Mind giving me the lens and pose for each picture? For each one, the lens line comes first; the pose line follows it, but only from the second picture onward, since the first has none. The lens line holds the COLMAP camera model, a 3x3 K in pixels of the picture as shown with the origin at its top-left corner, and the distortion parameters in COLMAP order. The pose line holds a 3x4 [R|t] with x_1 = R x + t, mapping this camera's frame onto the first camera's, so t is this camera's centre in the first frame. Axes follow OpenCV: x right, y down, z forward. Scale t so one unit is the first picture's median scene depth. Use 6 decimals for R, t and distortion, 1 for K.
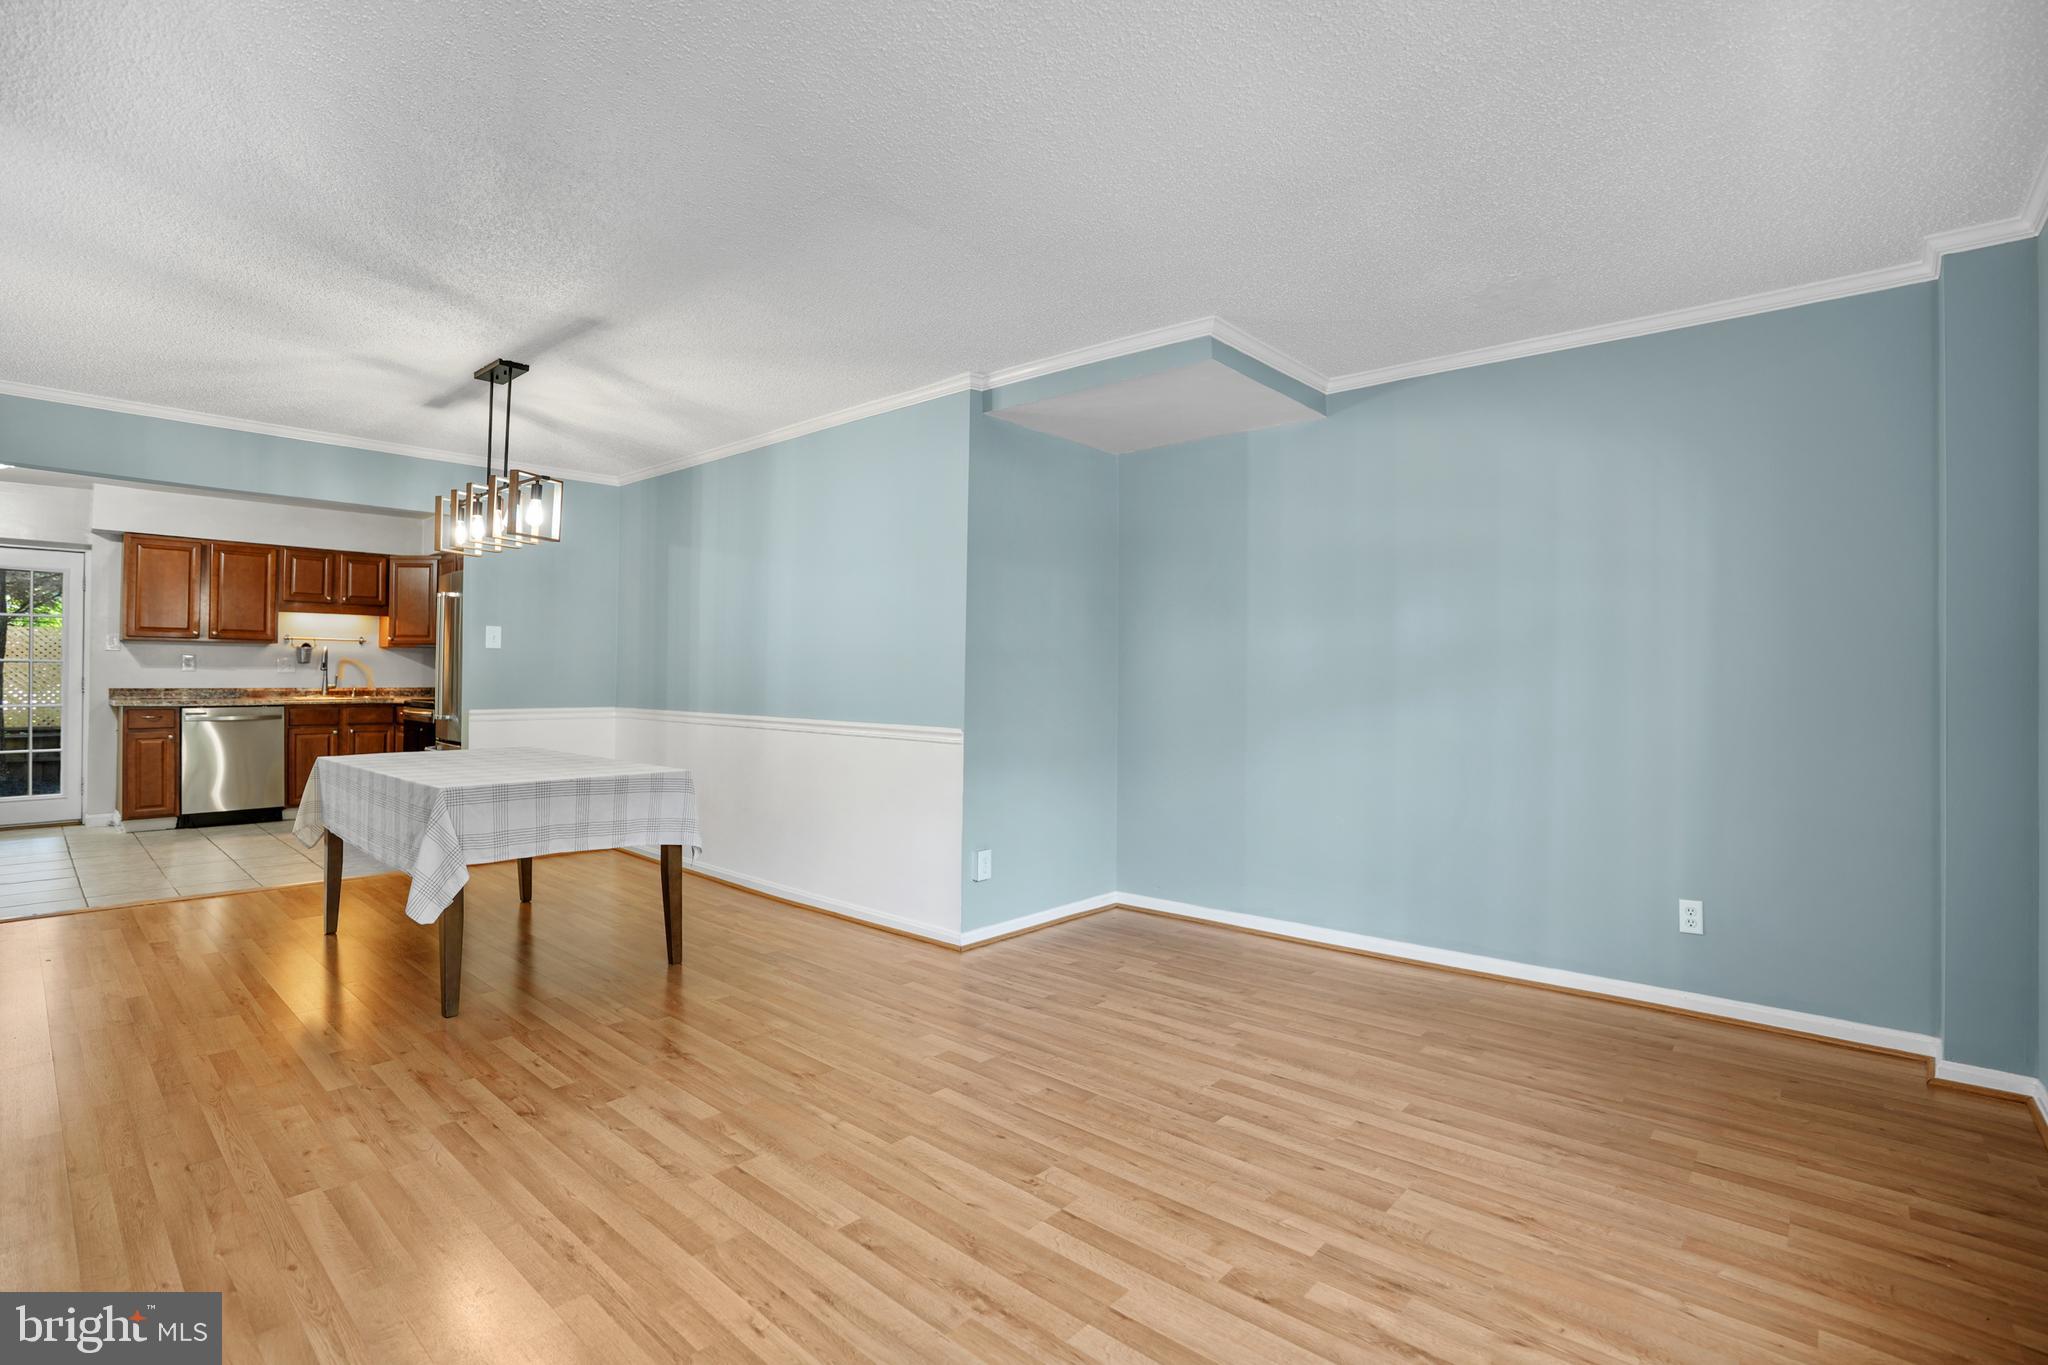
lens RADIAL K [[956.0, 0, 1028.7], [0, 956.0, 671.5], [0, 0, 1]] dist [-0.080748, 0.029680]
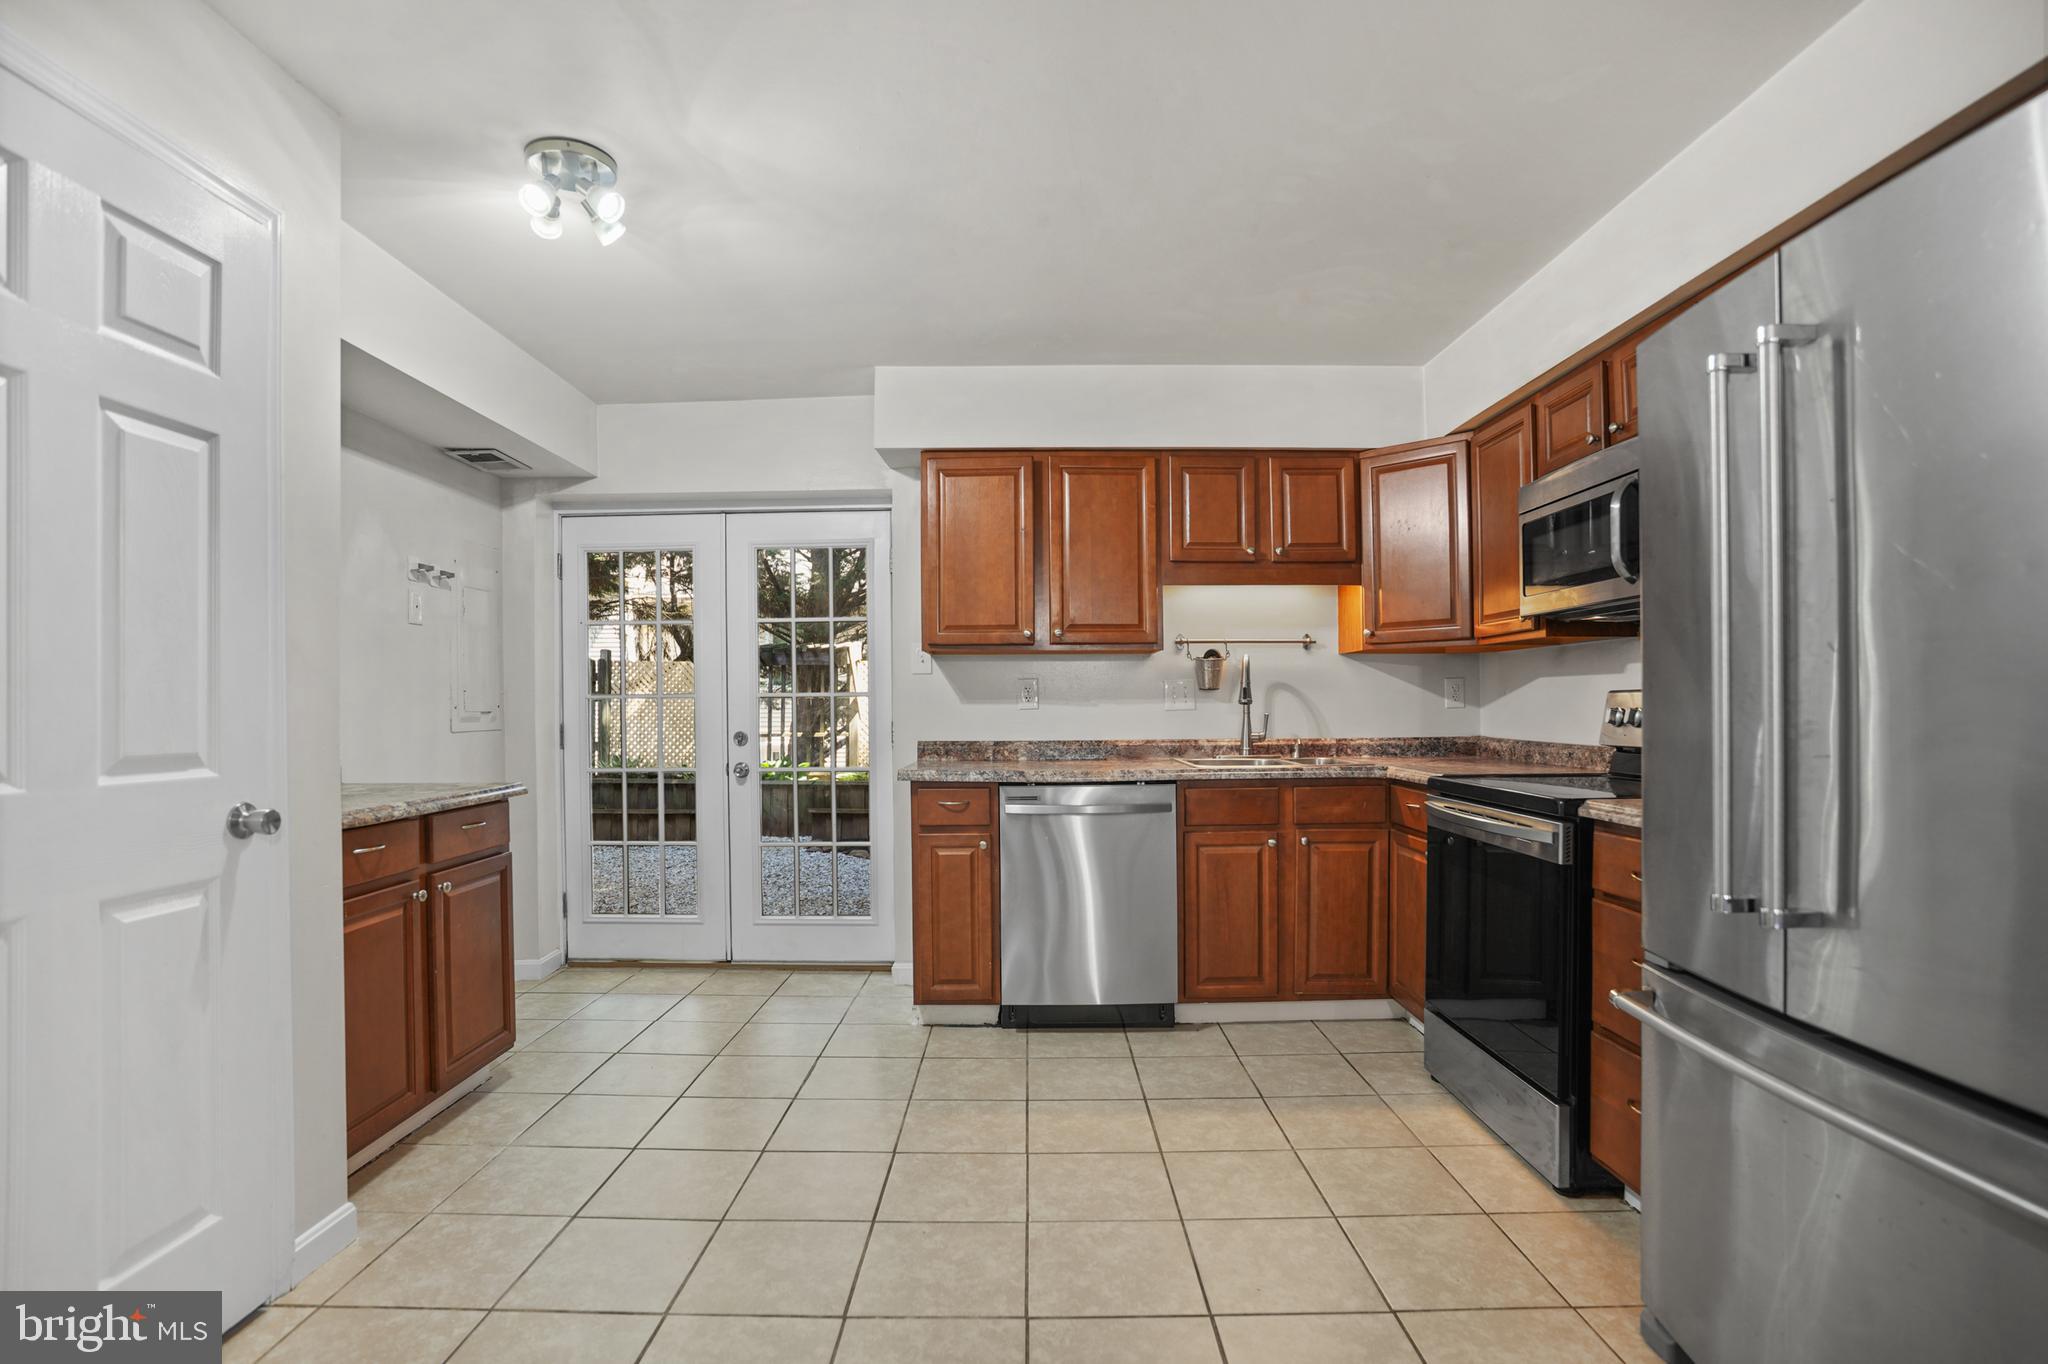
lens RADIAL K [[969.7, 0, 1016.3], [0, 969.7, 698.8], [0, 0, 1]] dist [-0.090655, 0.036675]
pose [[0.655312, -0.017781, -0.755149, -0.521360], [0.015710, 0.999827, -0.009909, -0.000824], [0.755195, -0.005369, 0.655478, 0.652617]]
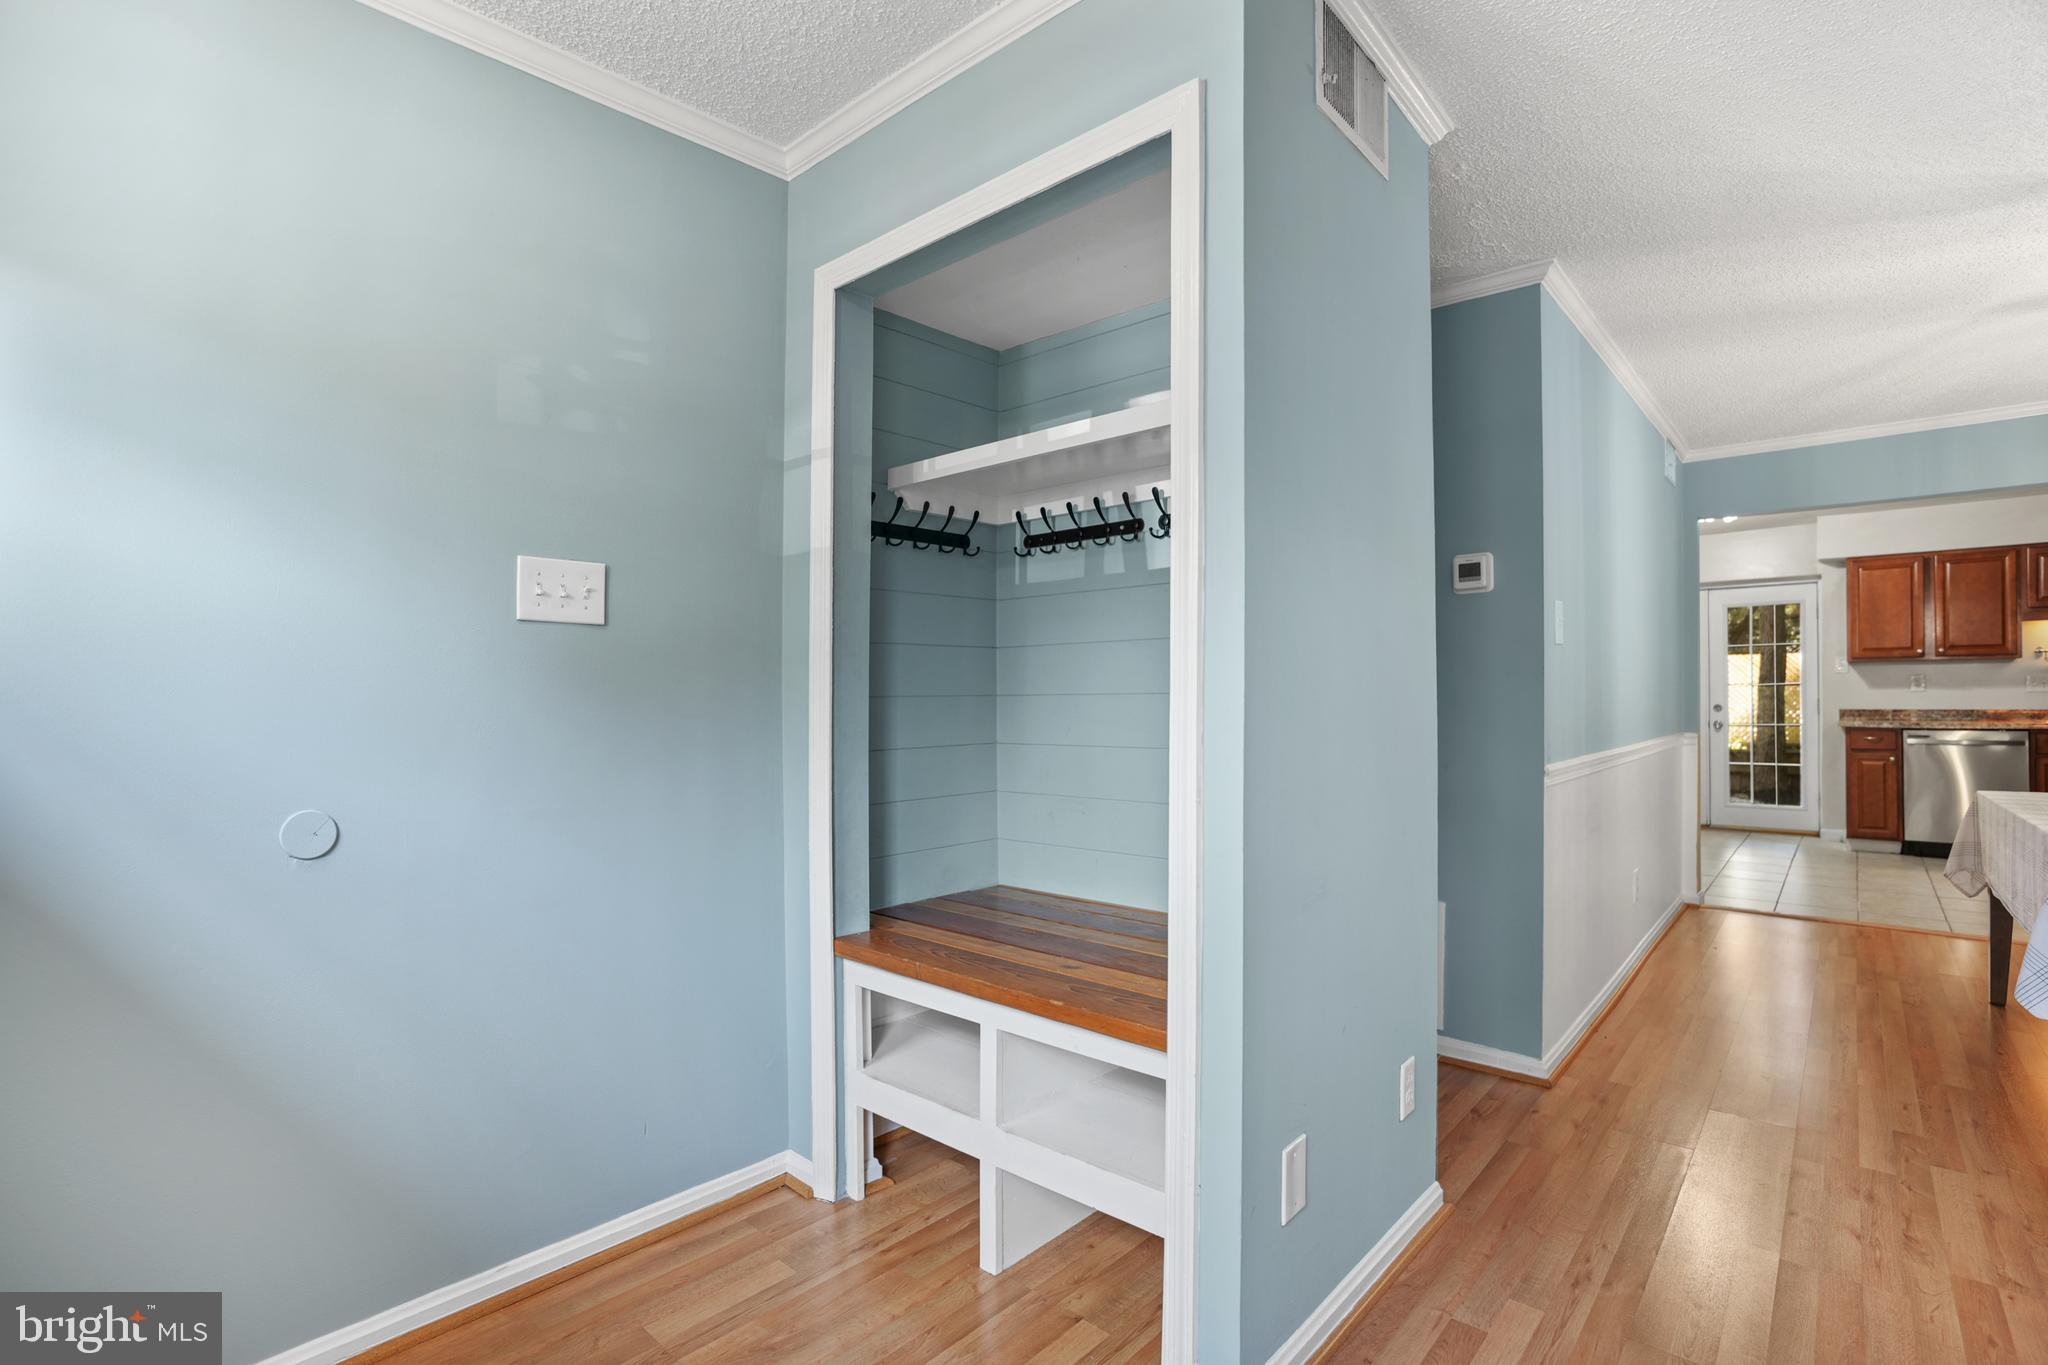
lens RADIAL K [[952.1, 0, 1021.7], [0, 952.1, 692.4], [0, 0, 1]] dist [-0.075626, 0.026091]
pose [[-0.016182, -0.012507, -0.999791, 0.047571], [0.013450, 0.999829, -0.012725, -0.000166], [0.999779, -0.013653, -0.016011, 0.076728]]
